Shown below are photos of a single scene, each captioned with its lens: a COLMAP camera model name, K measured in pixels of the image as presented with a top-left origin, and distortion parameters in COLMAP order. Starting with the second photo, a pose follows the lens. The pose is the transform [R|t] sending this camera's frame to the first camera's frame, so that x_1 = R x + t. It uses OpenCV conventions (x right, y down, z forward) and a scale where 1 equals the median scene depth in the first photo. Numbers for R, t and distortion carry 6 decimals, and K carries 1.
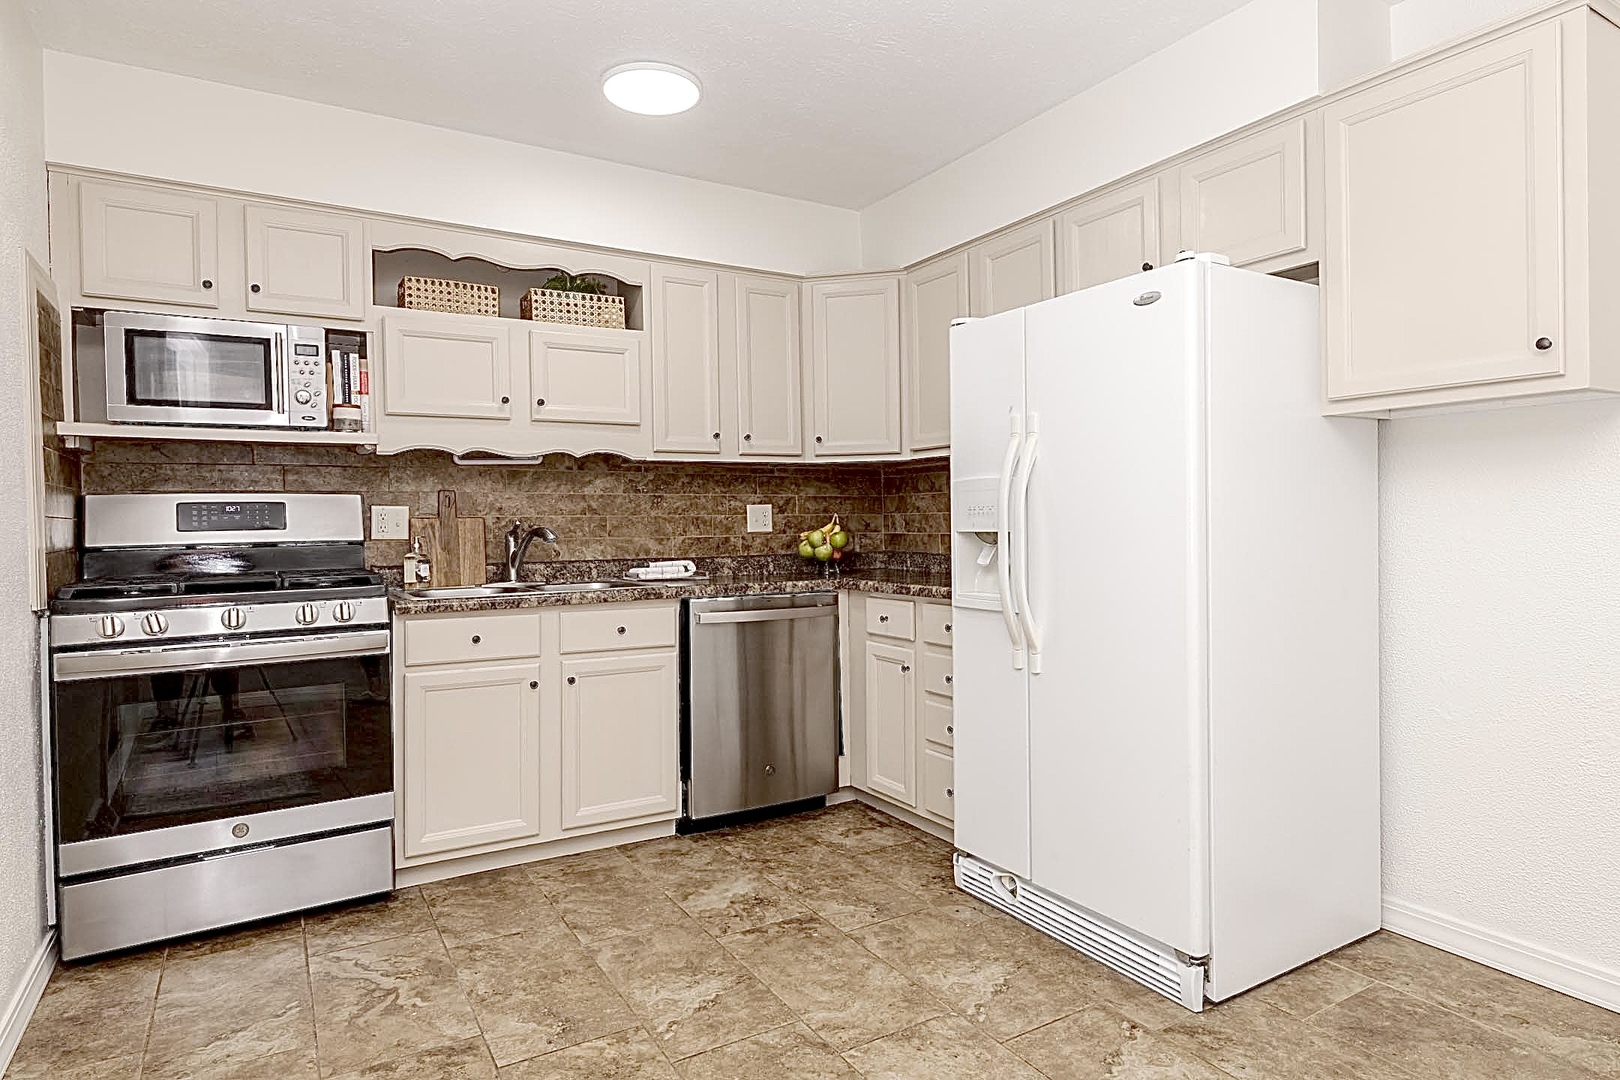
lens RADIAL K [[963.2, 0, 815.8], [0, 963.2, 535.2], [0, 0, 1]] dist [-0.001439, -0.002149]
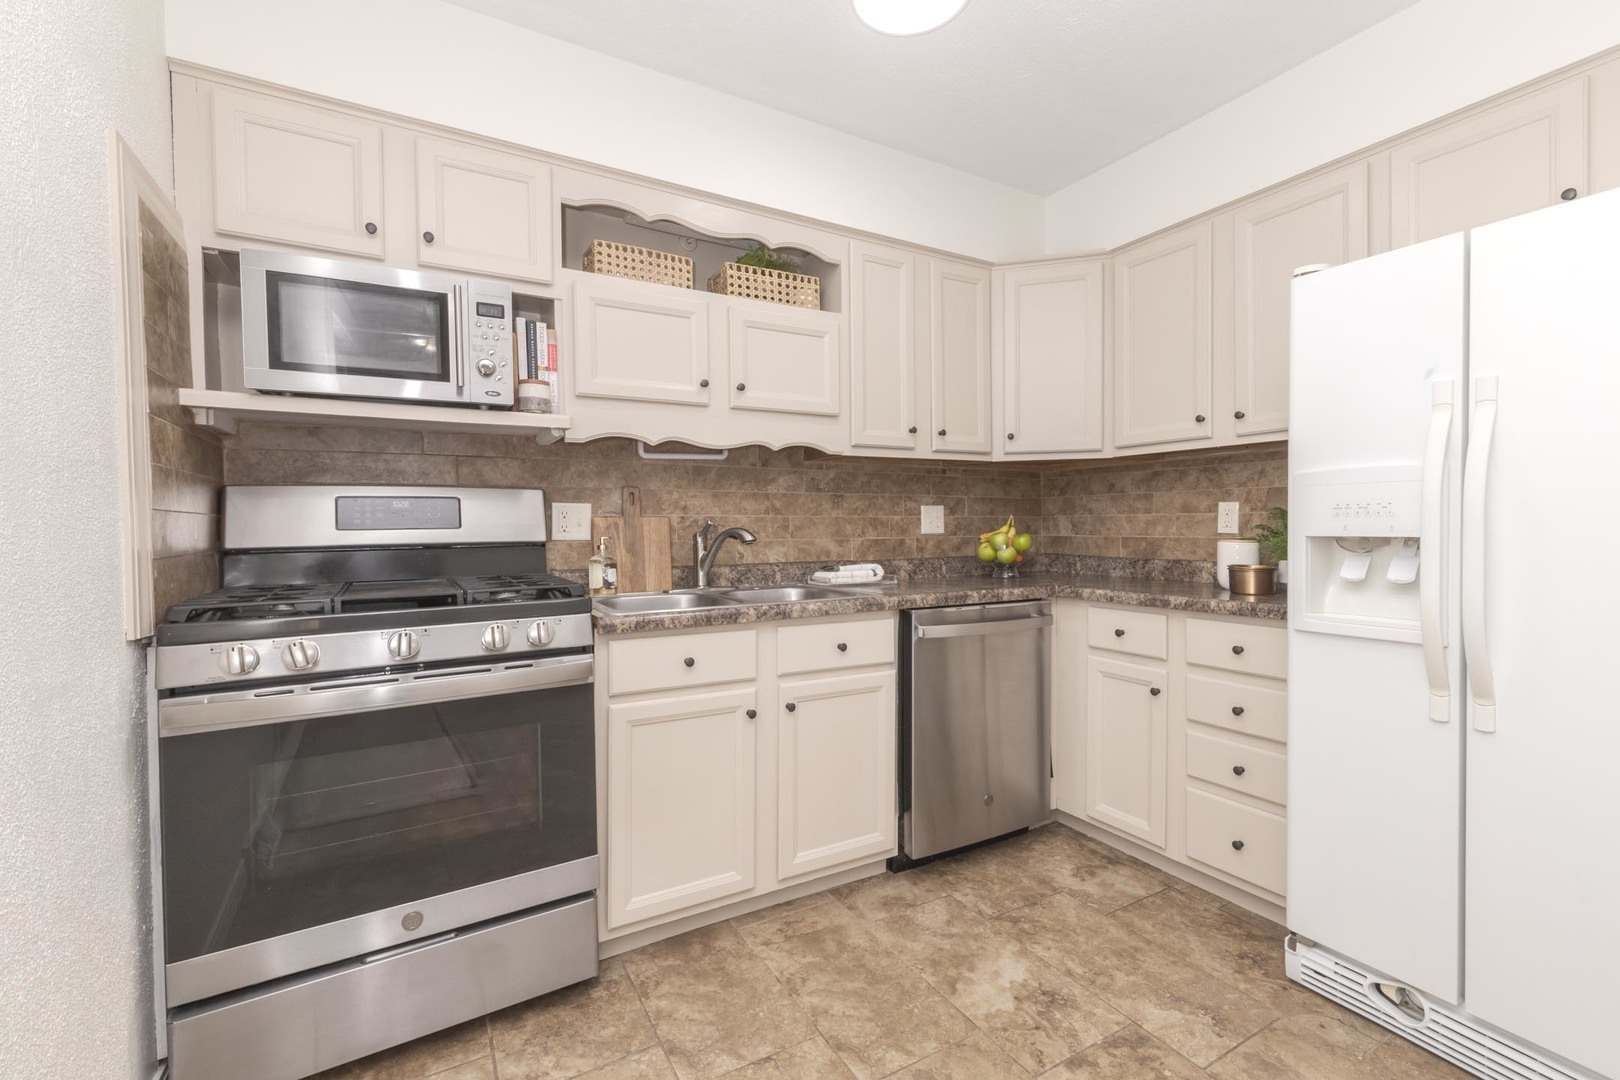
lens RADIAL K [[733.2, 0, 810.0], [0, 733.2, 540.0], [0, 0, 1]] dist [0.000564, 0.000296]
pose [[0.999582, 0.005901, -0.028316, -0.217365], [-0.005695, 0.999957, 0.007347, -0.002271], [0.028358, -0.007183, 0.999572, 0.348508]]
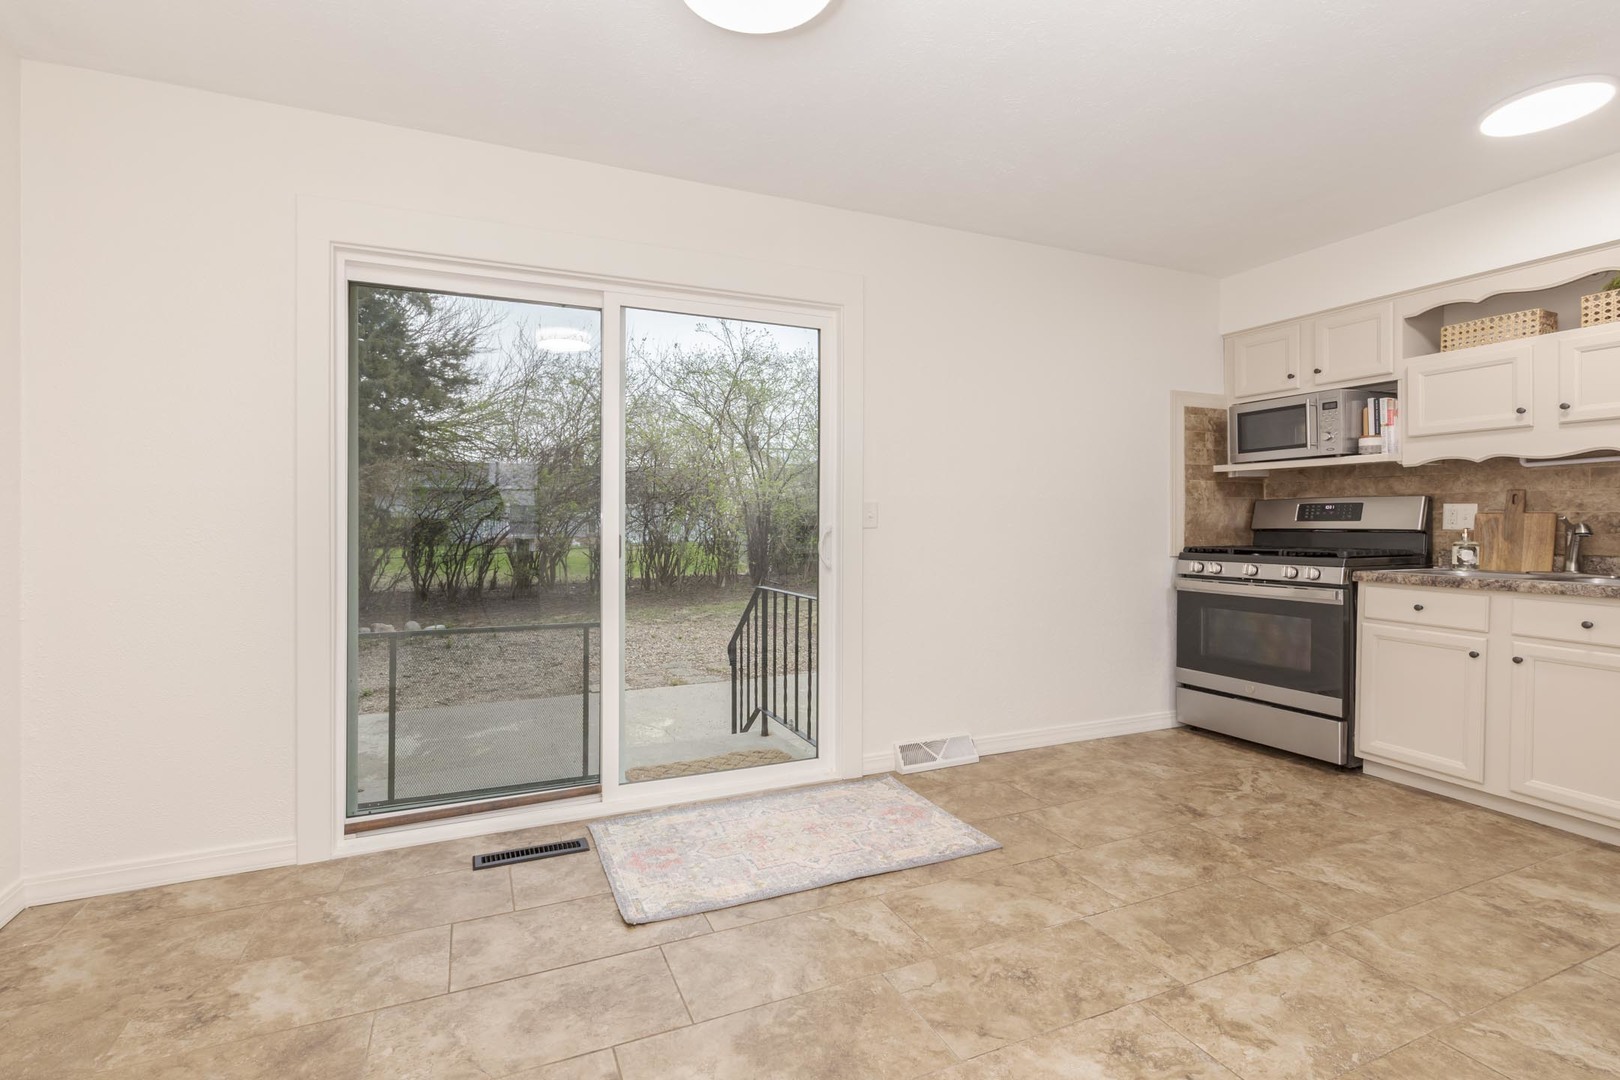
lens RADIAL K [[706.9, 0, 807.3], [0, 706.9, 524.0], [0, 0, 1]] dist [-0.000306, -0.000132]
pose [[-0.124170, 0.018168, -0.992095, 0.650730], [-0.012621, 0.999723, 0.019887, -0.012259], [0.992181, 0.014991, -0.123906, 0.280348]]
